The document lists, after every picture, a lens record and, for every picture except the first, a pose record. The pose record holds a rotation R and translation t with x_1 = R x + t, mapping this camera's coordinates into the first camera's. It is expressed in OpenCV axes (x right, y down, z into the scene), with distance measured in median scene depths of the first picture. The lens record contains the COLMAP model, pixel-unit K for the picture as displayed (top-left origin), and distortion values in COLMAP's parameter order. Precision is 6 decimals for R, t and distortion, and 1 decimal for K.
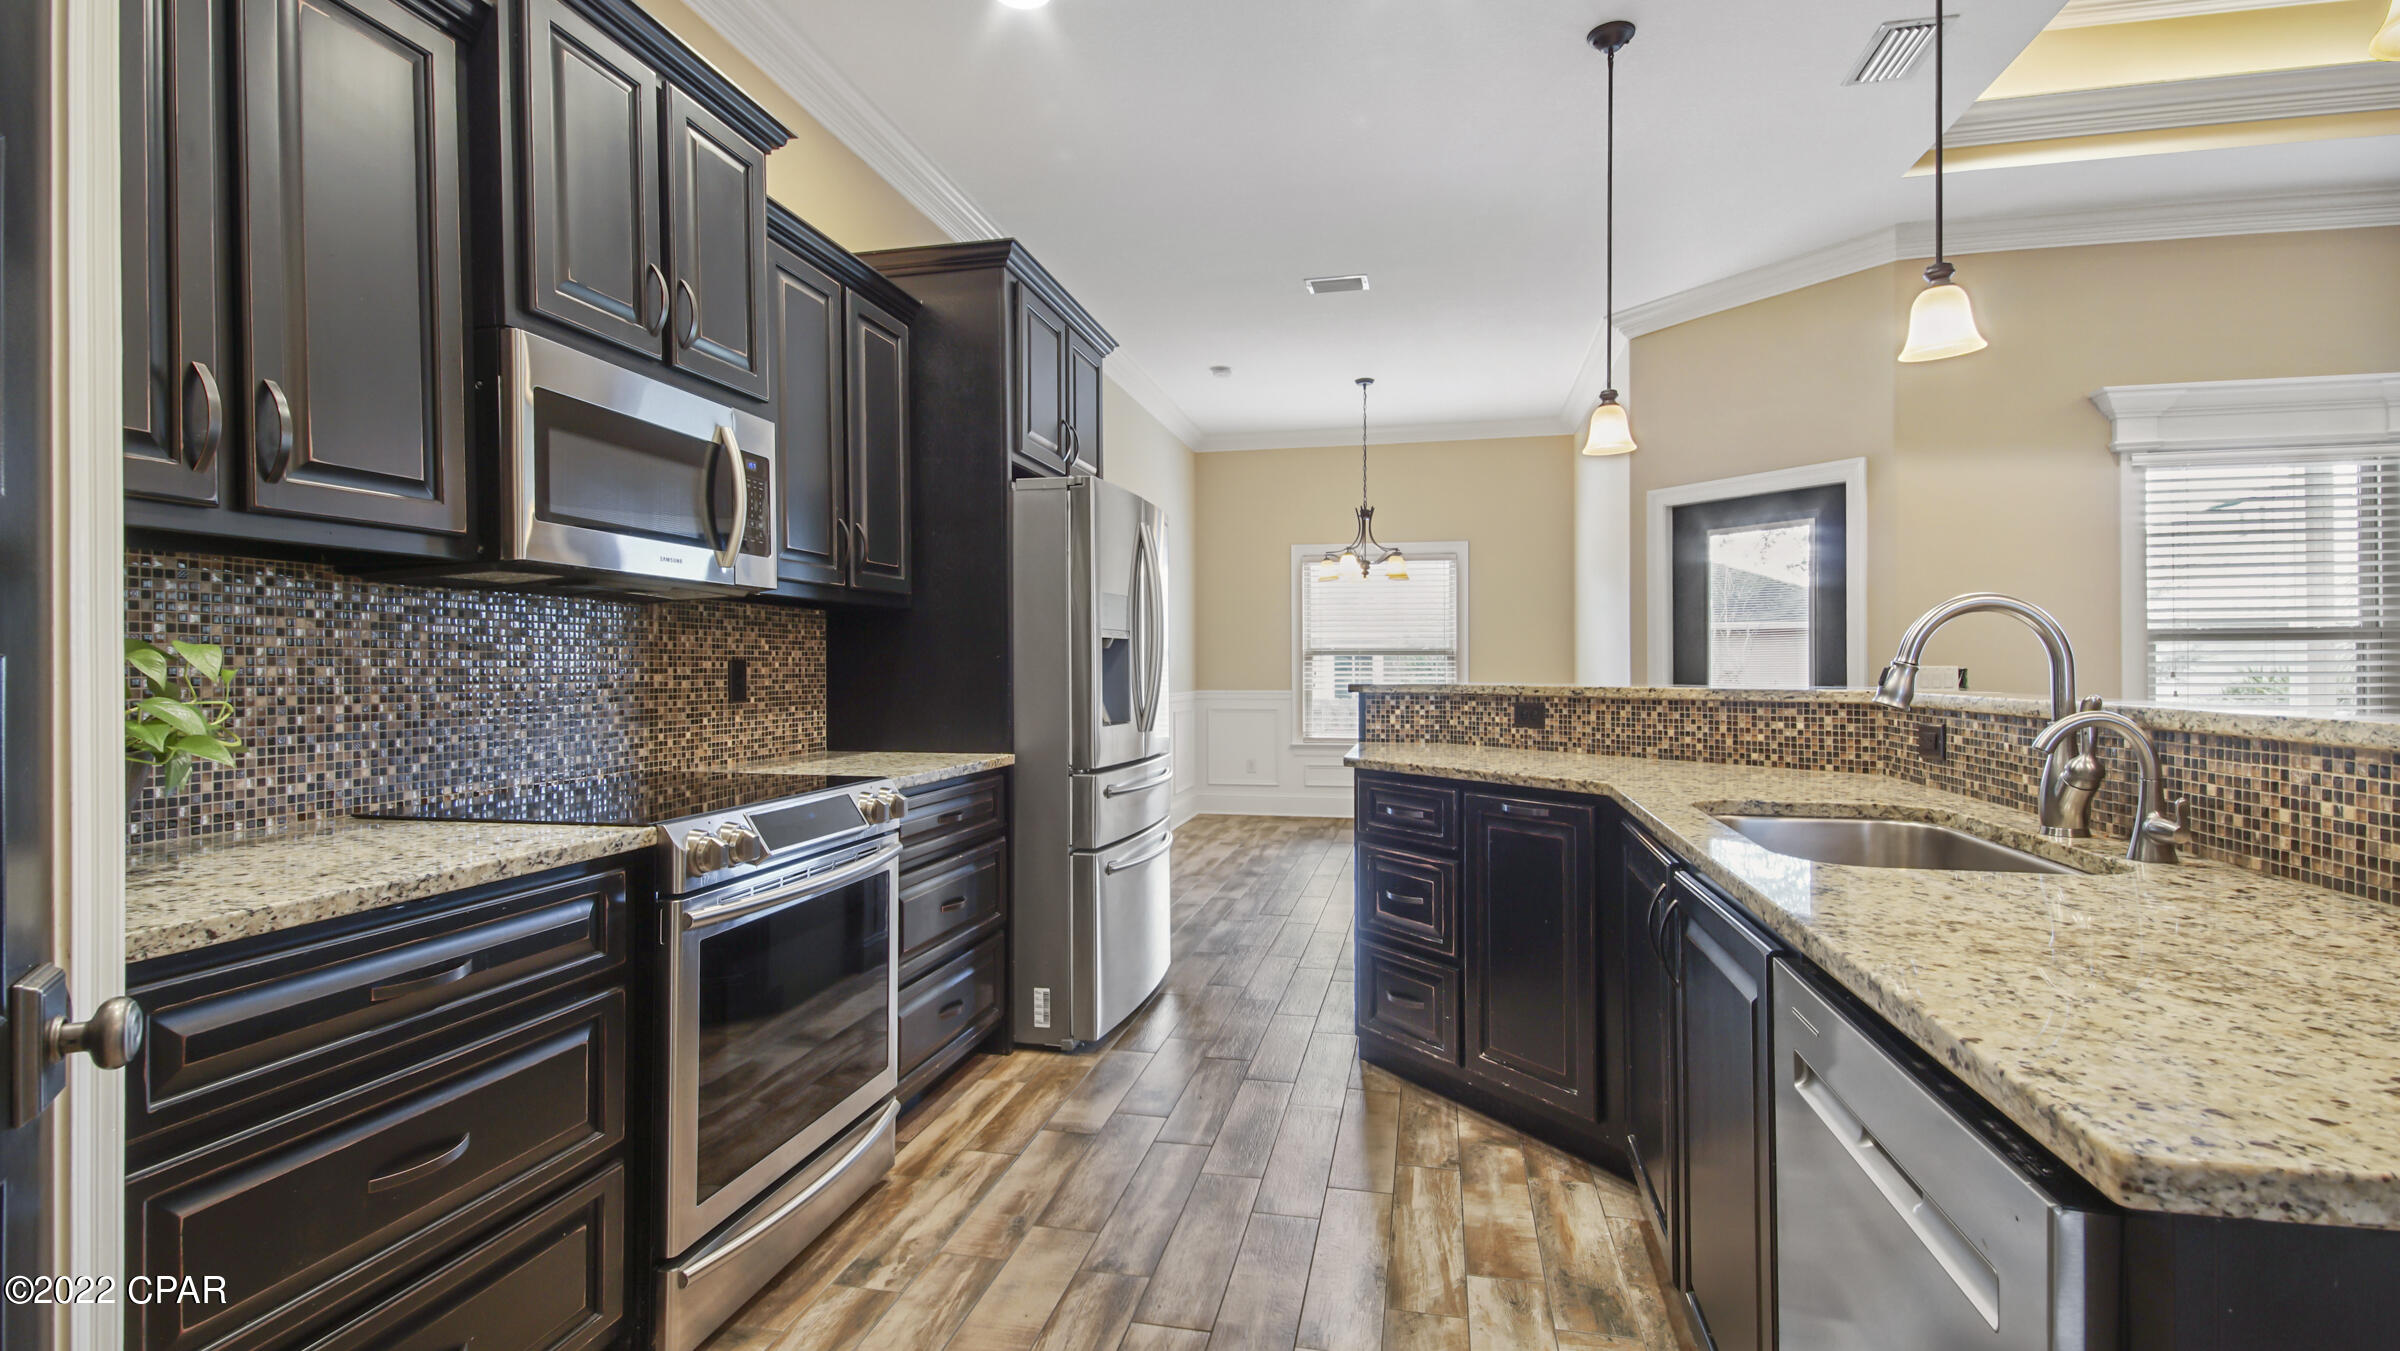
lens RADIAL K [[1075.1, 0, 1185.2], [0, 1075.1, 686.6], [0, 0, 1]] dist [0.022359, -0.012899]
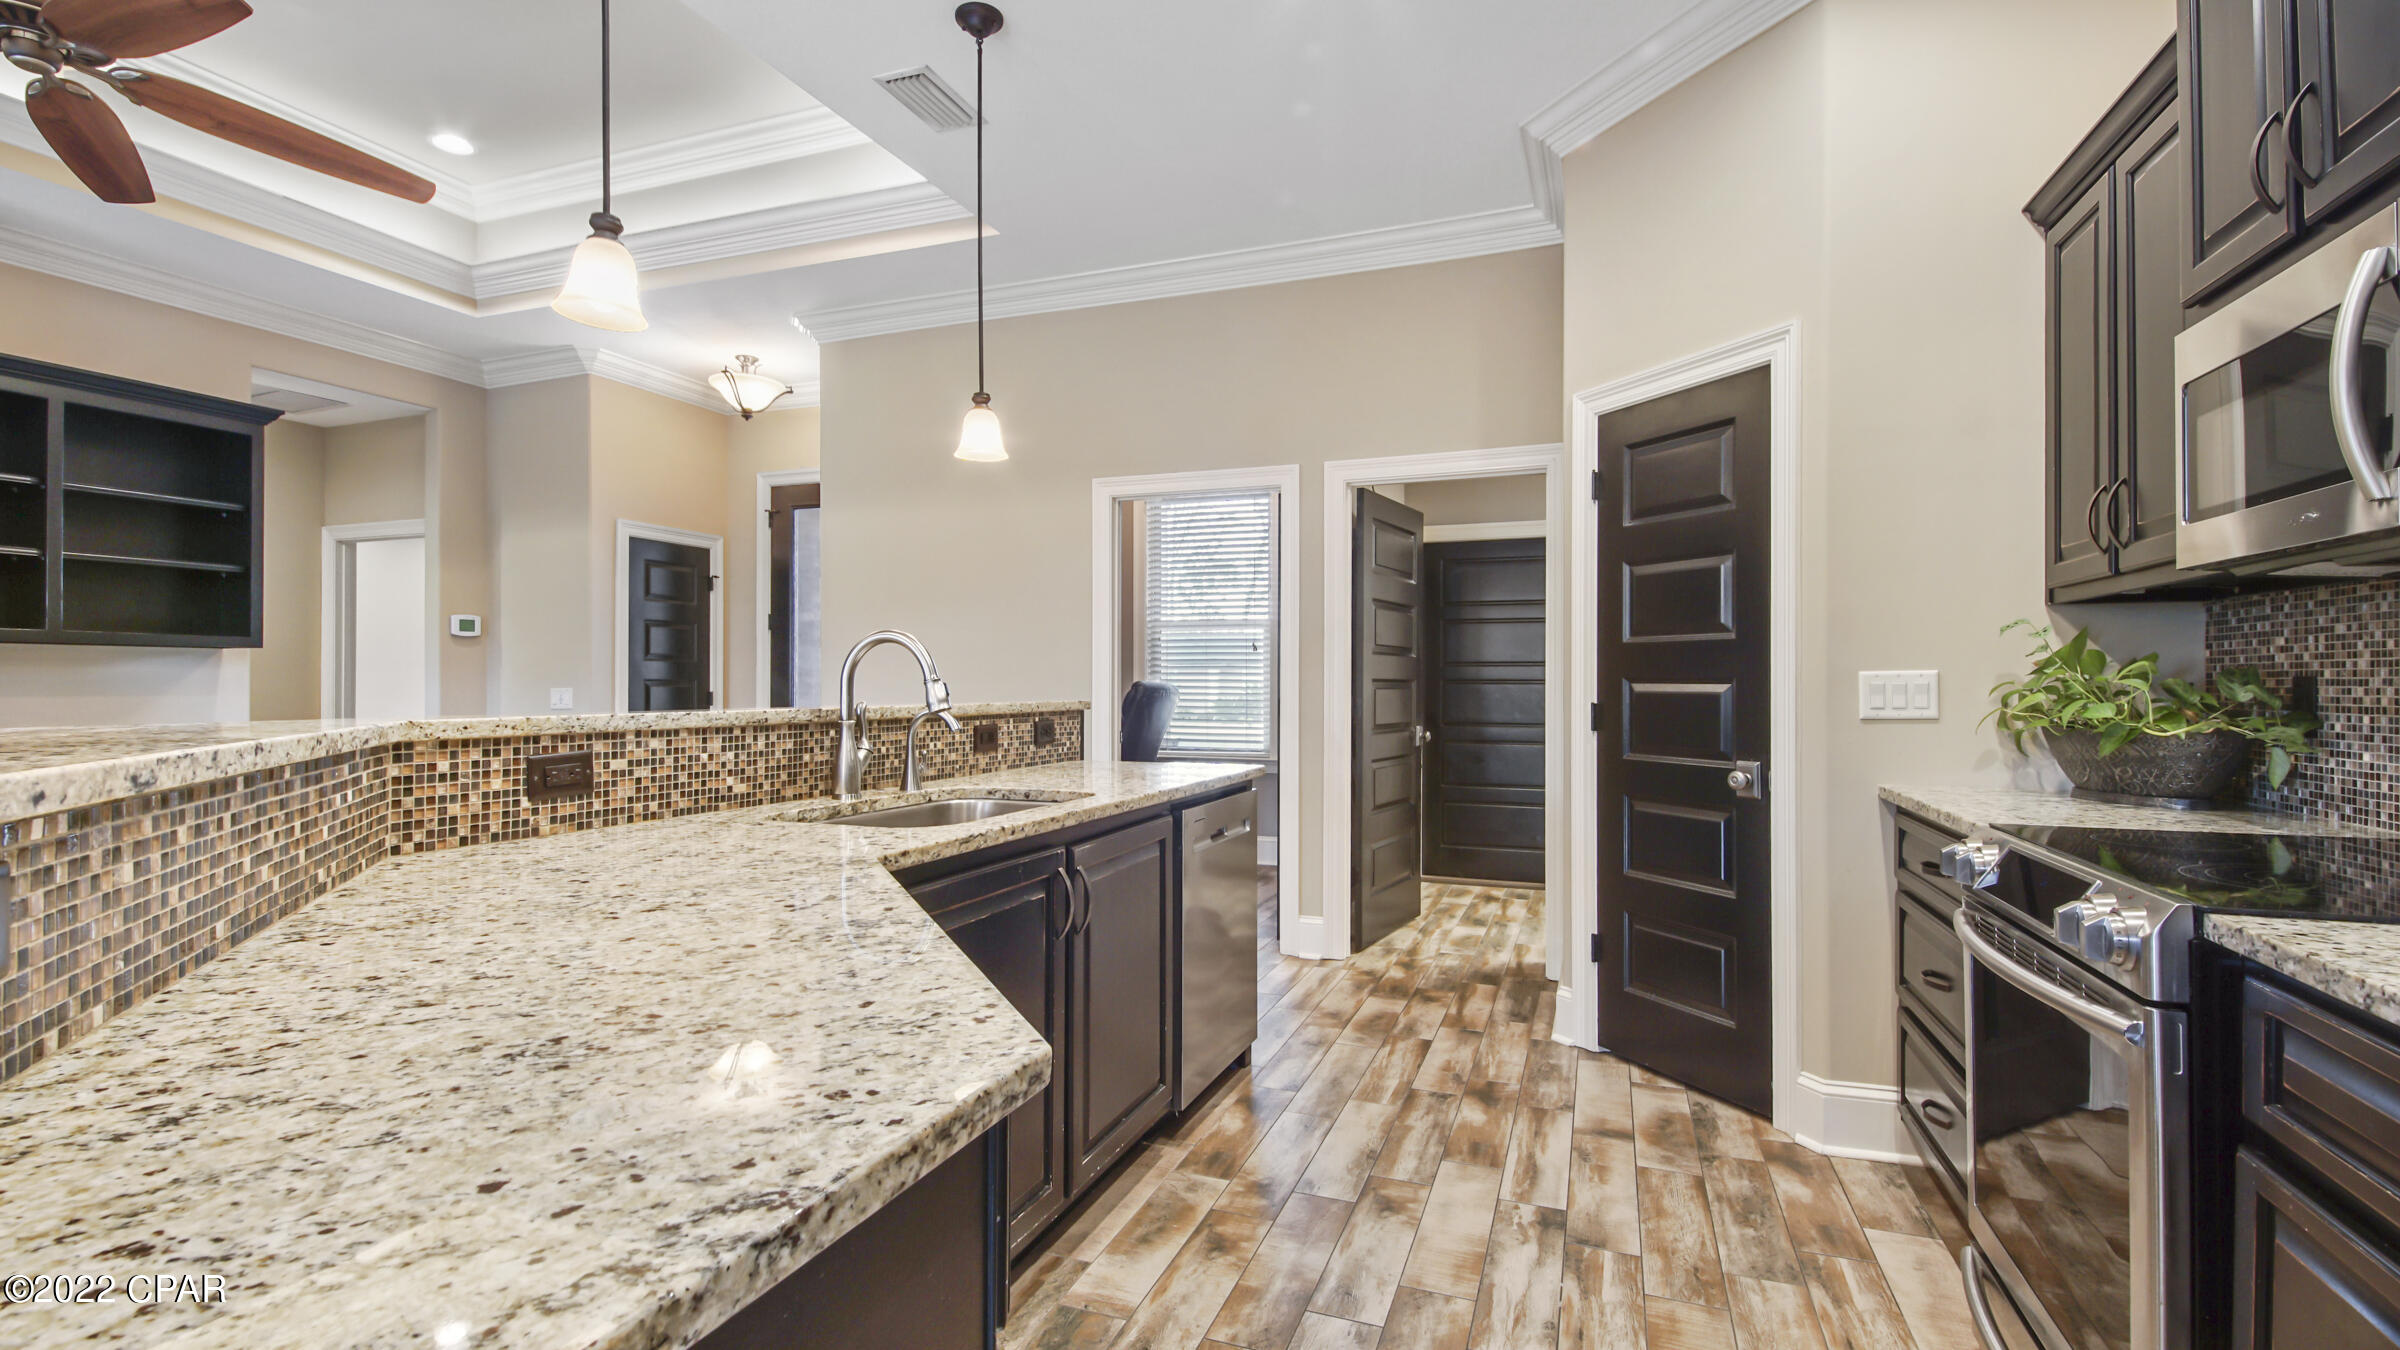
lens RADIAL K [[1075.1, 0, 1212.3], [0, 1075.1, 671.8], [0, 0, 1]] dist [0.022359, -0.012899]
pose [[-0.990730, 0.003744, 0.135796, 0.086731], [0.004751, 0.999964, 0.007092, -0.026029], [-0.135764, 0.007671, -0.990711, 1.526083]]
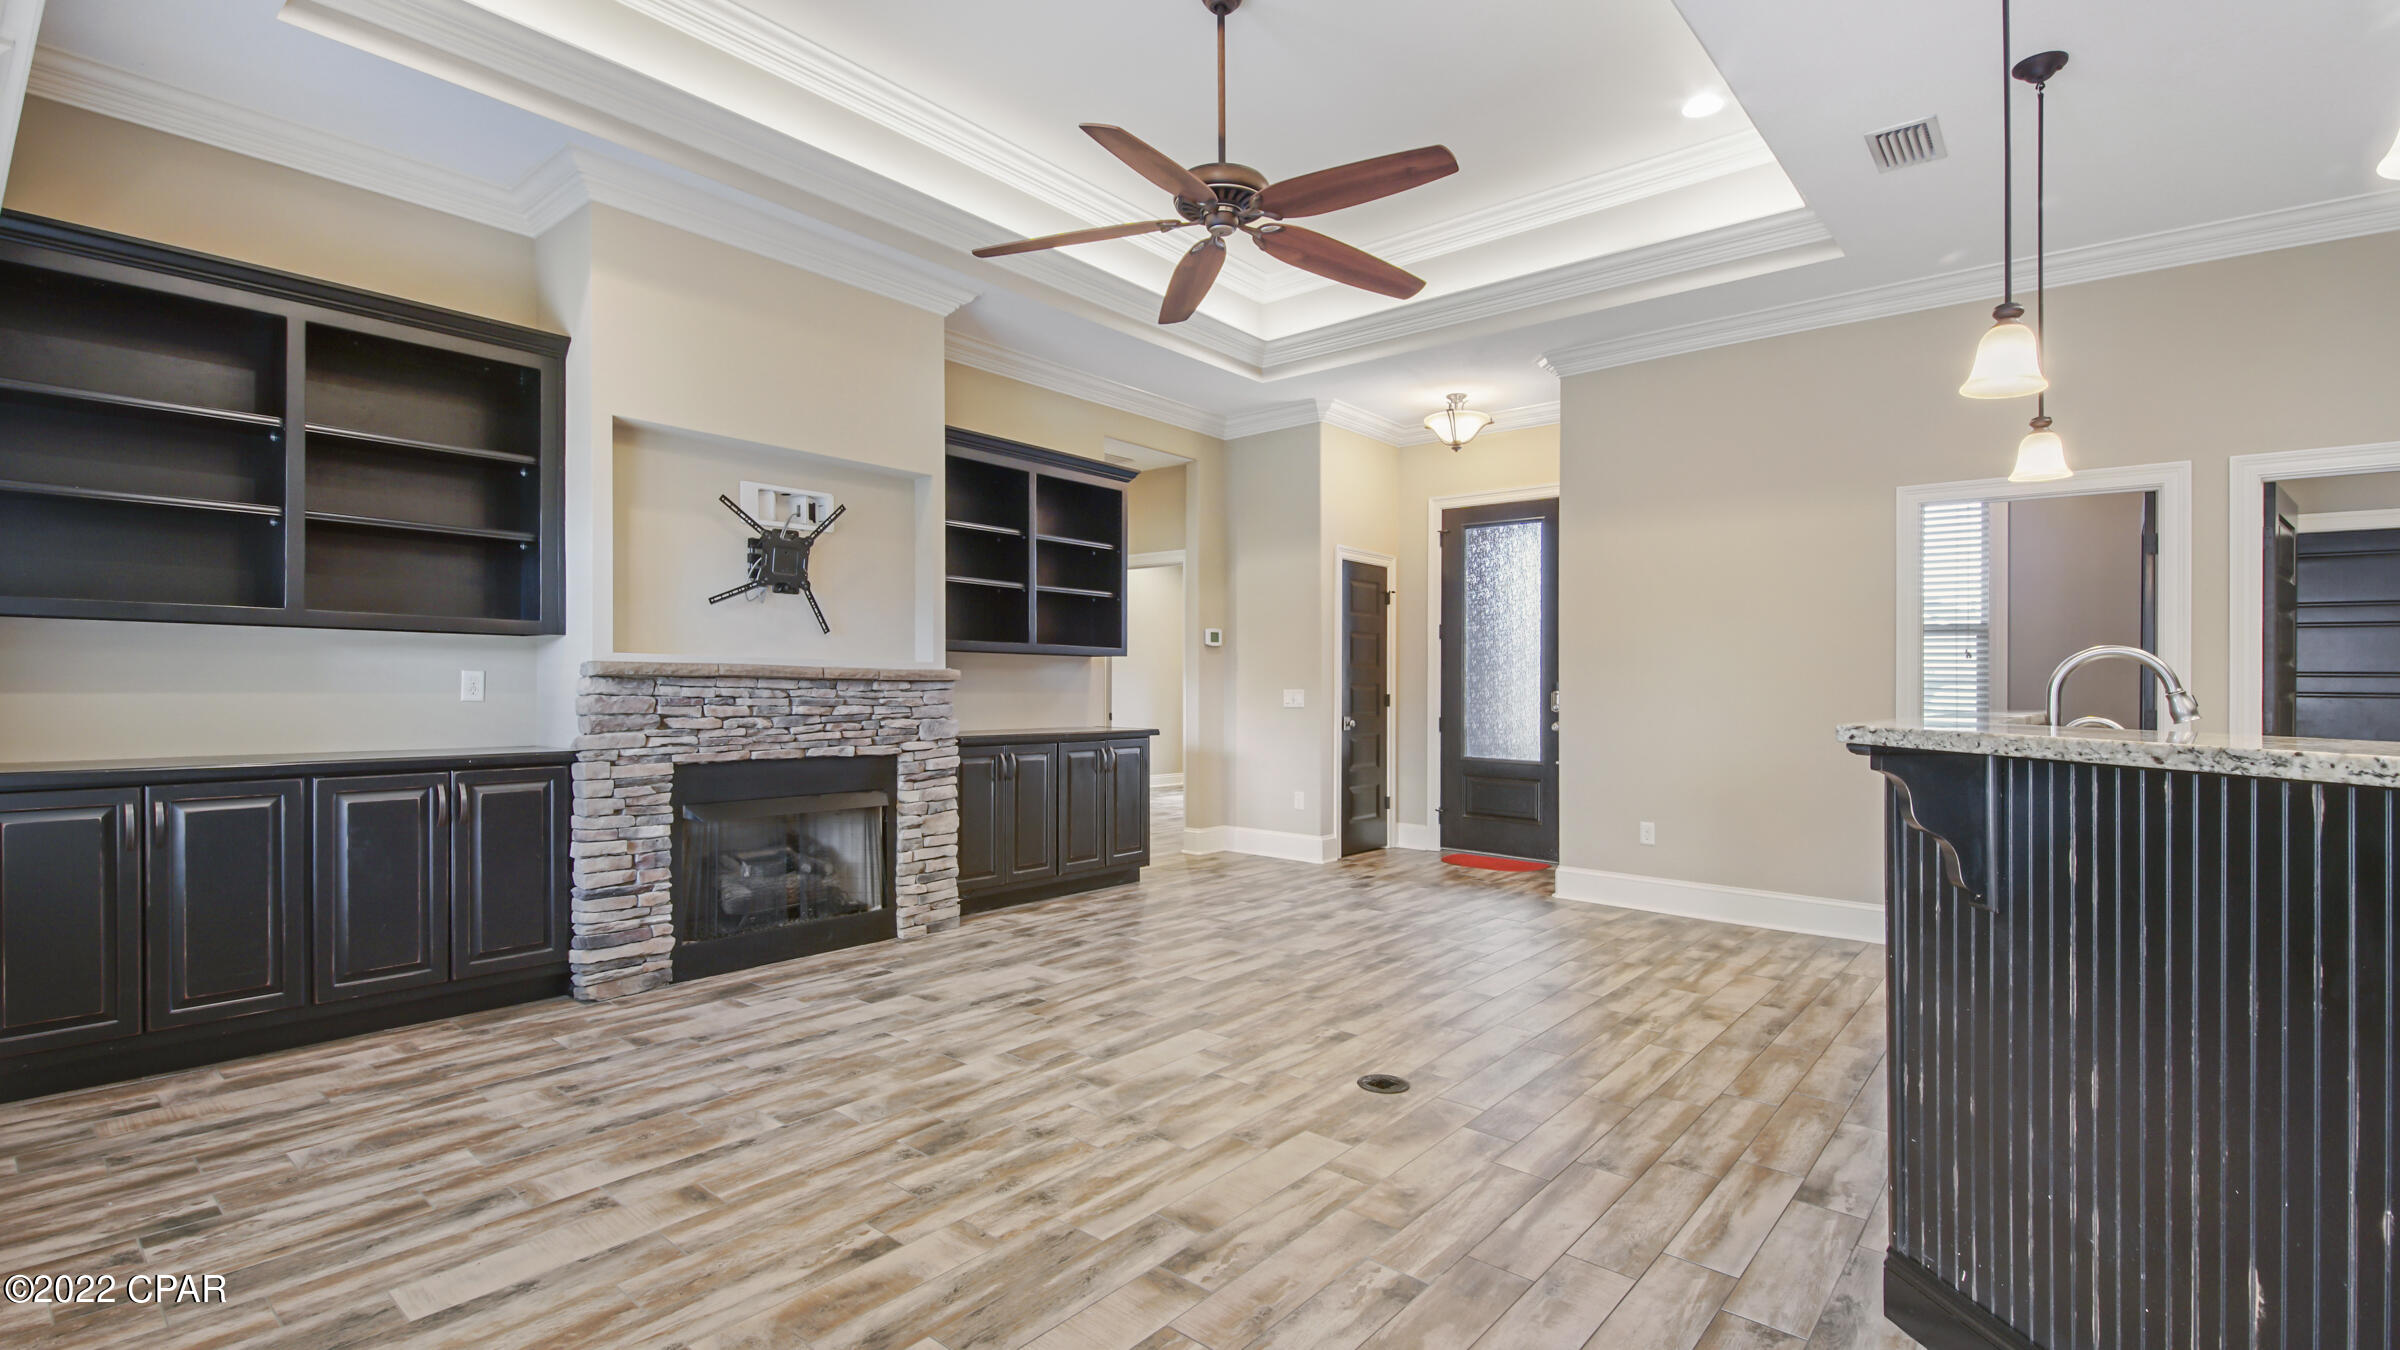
lens RADIAL K [[1075.1, 0, 1200.6], [0, 1075.1, 683.1], [0, 0, 1]] dist [0.022359, -0.012899]
pose [[-0.889314, -0.002630, 0.457289, 0.776712], [0.002912, 0.999931, 0.011415, -0.031303], [-0.457287, 0.011484, -0.889245, 1.958090]]
